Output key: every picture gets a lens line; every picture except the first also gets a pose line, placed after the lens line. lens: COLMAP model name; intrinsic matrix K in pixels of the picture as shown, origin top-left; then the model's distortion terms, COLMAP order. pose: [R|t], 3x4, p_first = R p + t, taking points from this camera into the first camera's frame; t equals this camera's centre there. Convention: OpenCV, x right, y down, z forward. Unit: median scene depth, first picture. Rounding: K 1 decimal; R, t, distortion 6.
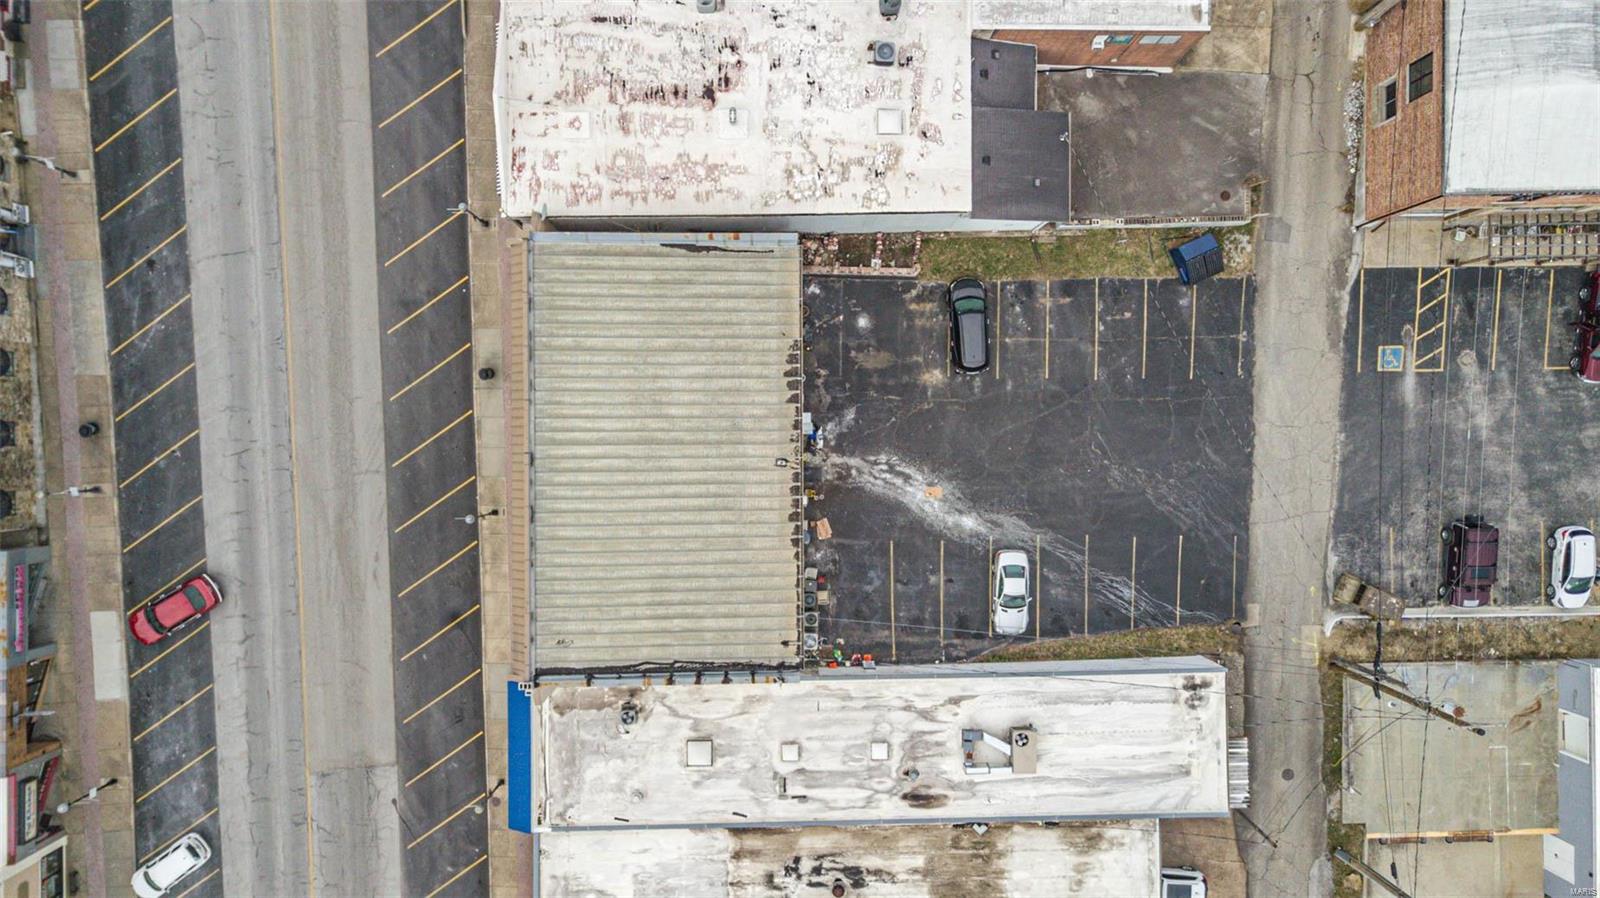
lens RADIAL K [[1227.5, 0, 781.7], [0, 1227.5, 445.0], [0, 0, 1]] dist [0.038757, -0.008398]
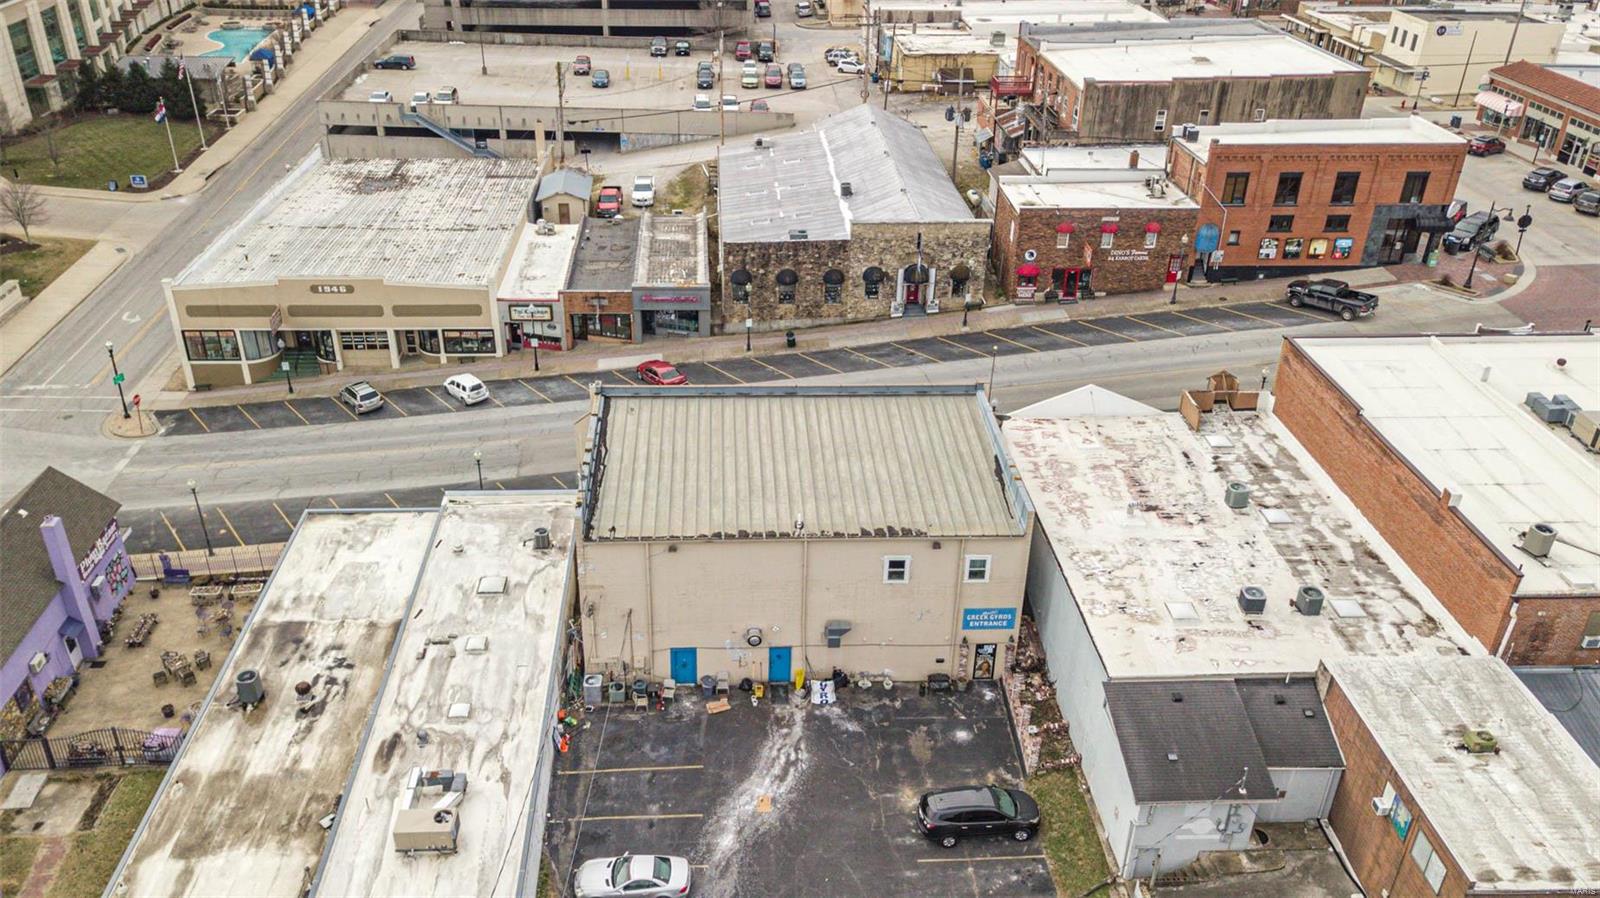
lens RADIAL K [[1227.5, 0, 781.7], [0, 1227.5, 445.0], [0, 0, 1]] dist [0.038757, -0.008398]
pose [[0.044857, 0.476070, -0.878263, 0.734797], [-0.998698, -0.000019, -0.051019, 0.069880], [-0.024305, 0.879407, 0.475449, 0.425784]]
